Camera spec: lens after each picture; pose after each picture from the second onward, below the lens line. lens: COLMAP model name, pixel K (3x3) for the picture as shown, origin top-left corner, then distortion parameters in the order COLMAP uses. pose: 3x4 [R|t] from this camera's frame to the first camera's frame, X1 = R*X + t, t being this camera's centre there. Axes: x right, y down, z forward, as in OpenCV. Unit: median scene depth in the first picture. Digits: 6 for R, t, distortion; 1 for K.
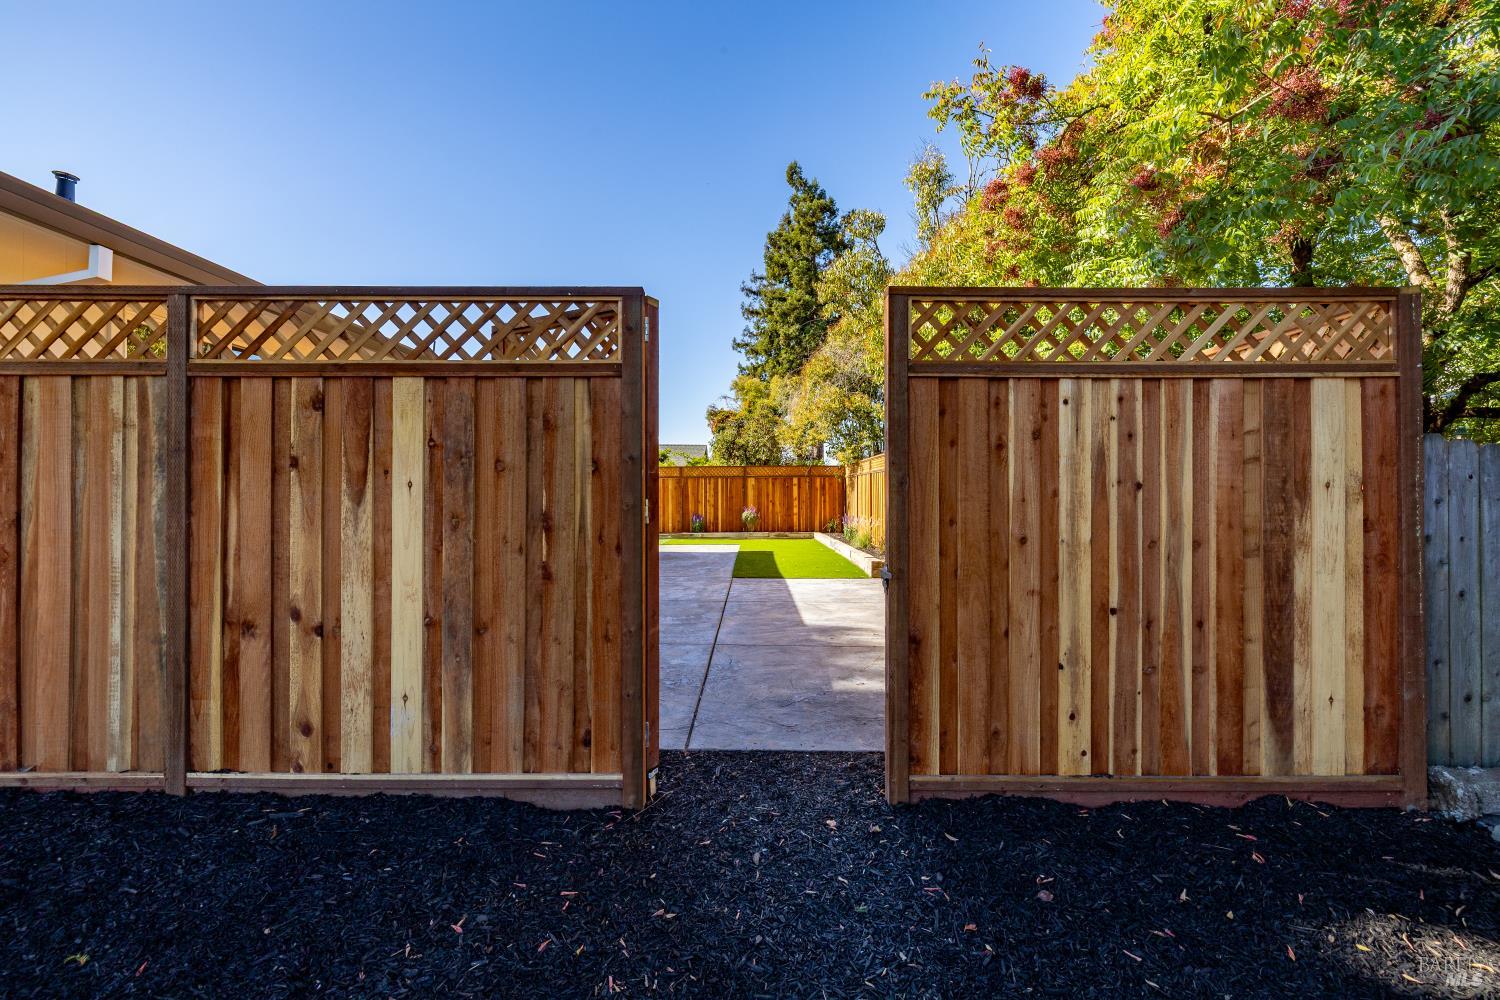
lens RADIAL K [[649.4, 0, 719.2], [0, 649.4, 482.1], [0, 0, 1]] dist [0.003823, -0.000593]
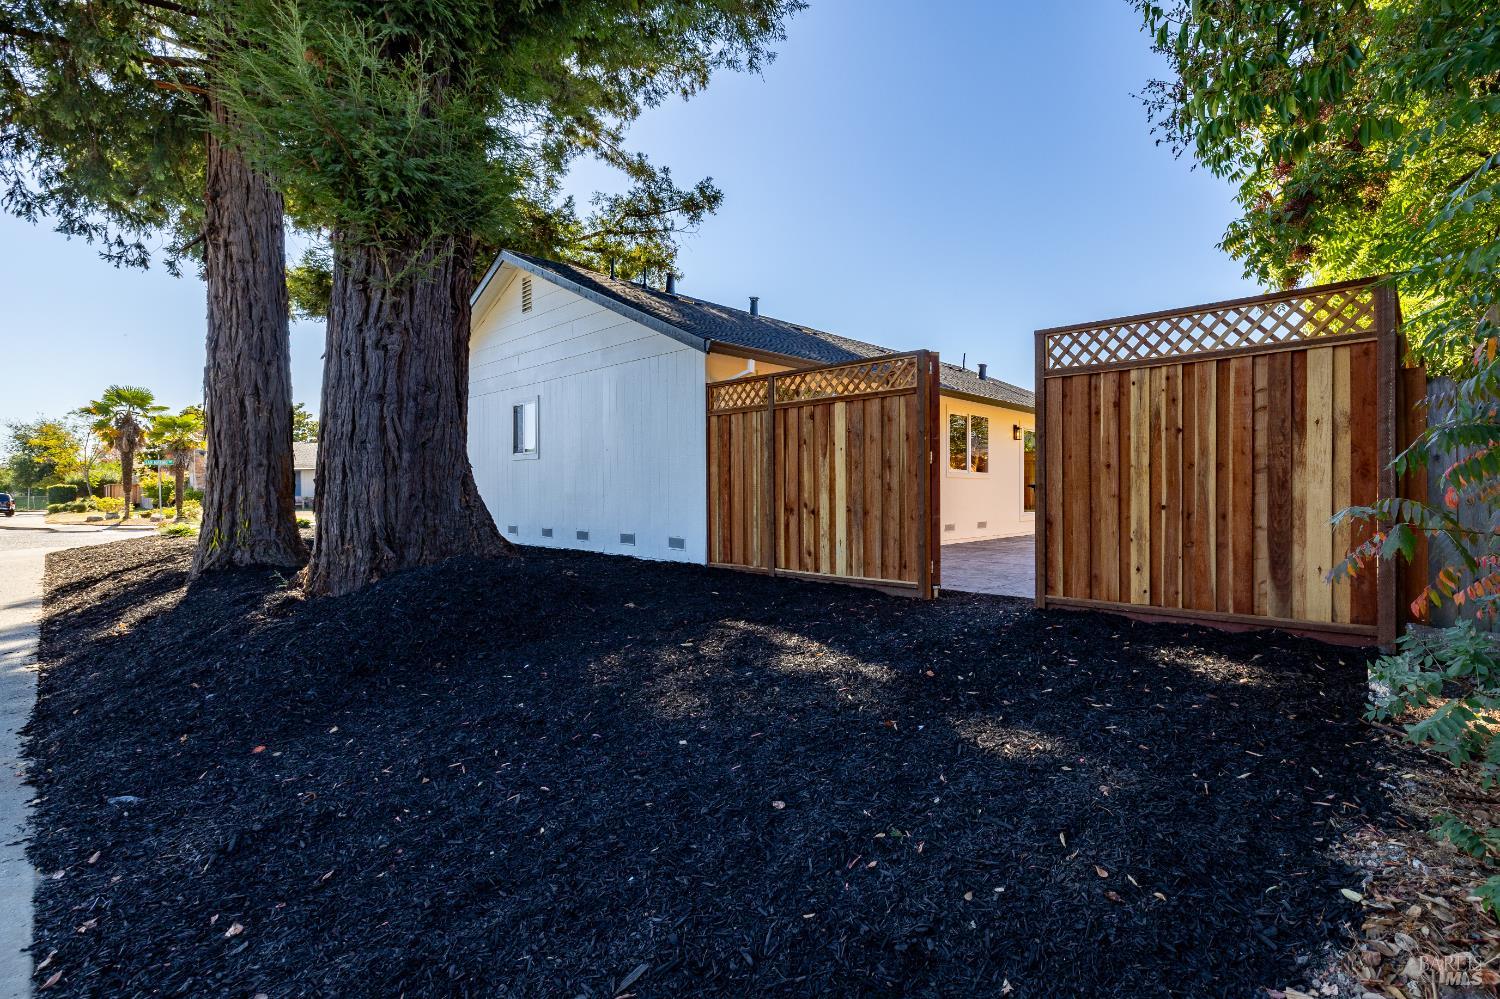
lens RADIAL K [[645.5, 0, 753.8], [0, 645.5, 488.9], [0, 0, 1]] dist [0.002272, -0.000184]
pose [[0.686905, 0.006617, -0.726717, 0.986901], [0.010235, 0.999771, 0.018777, 0.100312], [0.726675, -0.020337, 0.686680, -0.803738]]
